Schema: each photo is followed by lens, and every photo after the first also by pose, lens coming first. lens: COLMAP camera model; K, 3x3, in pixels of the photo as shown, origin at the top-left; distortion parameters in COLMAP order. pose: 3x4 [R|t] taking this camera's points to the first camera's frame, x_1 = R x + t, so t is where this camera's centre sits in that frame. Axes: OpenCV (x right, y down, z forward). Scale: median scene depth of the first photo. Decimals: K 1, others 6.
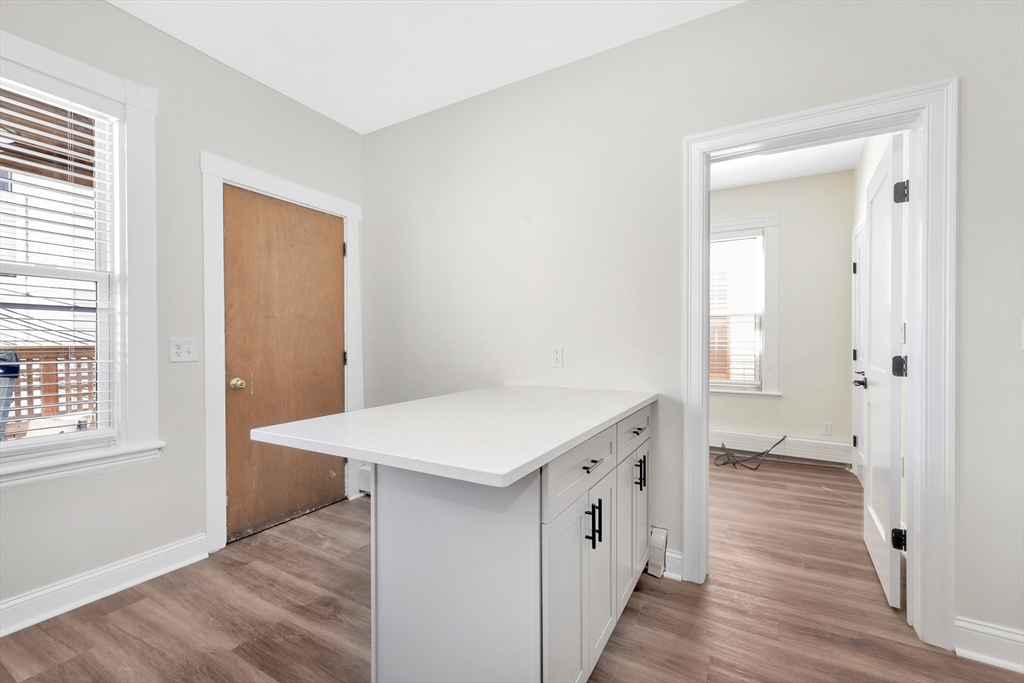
lens RADIAL K [[439.0, 0, 509.8], [0, 439.0, 341.7], [0, 0, 1]] dist [0.010507, -0.000854]
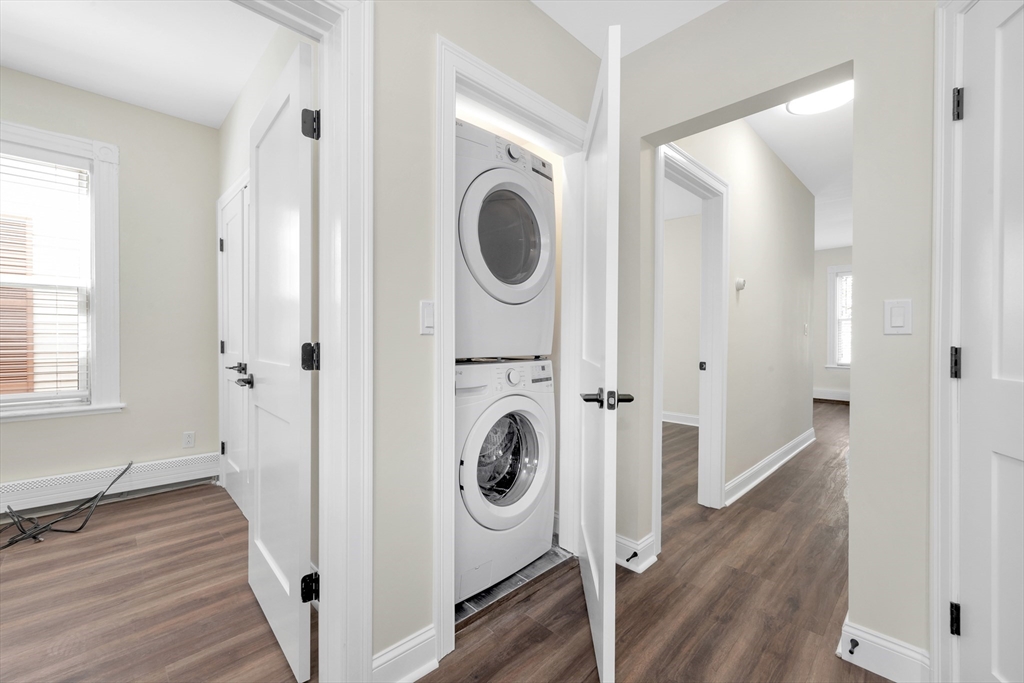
lens RADIAL K [[439.0, 0, 513.8], [0, 439.0, 342.5], [0, 0, 1]] dist [0.010507, -0.000854]
pose [[0.287564, -0.009961, 0.957710, 0.131193], [-0.000967, 0.999942, 0.010690, 0.011465], [-0.957761, -0.004000, 0.287538, 0.223327]]
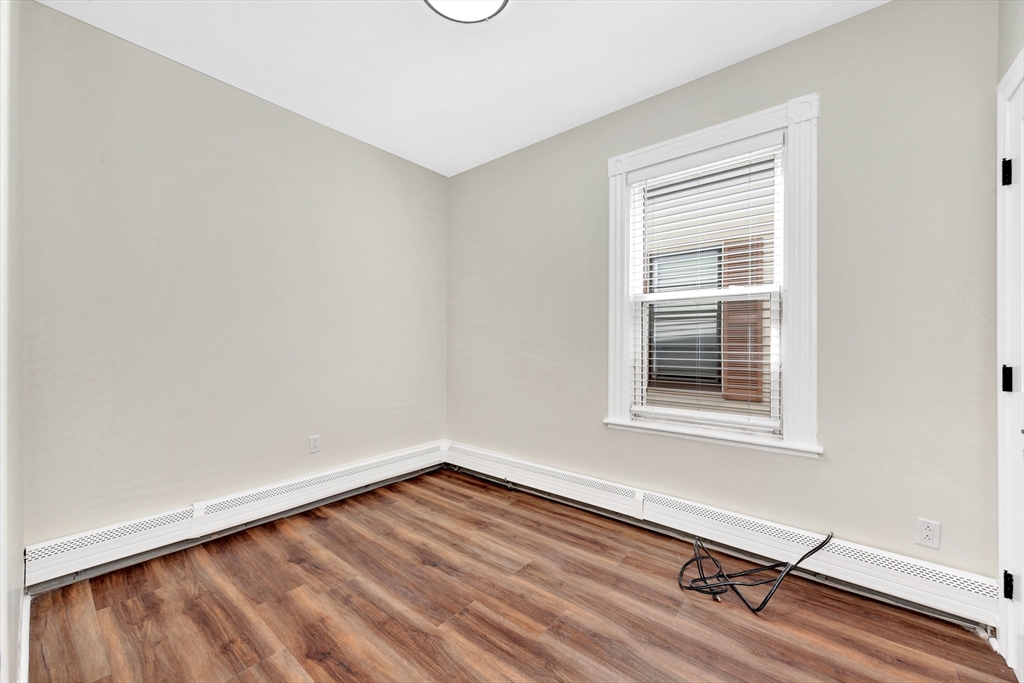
lens RADIAL K [[391.4, 0, 514.7], [0, 391.4, 343.8], [0, 0, 1]] dist [0.004104, 0.000436]
pose [[0.982986, -0.000507, -0.183682, 0.402269], [0.000469, 1.000000, -0.000248, -0.003979], [0.183682, 0.000157, 0.982986, 0.563359]]
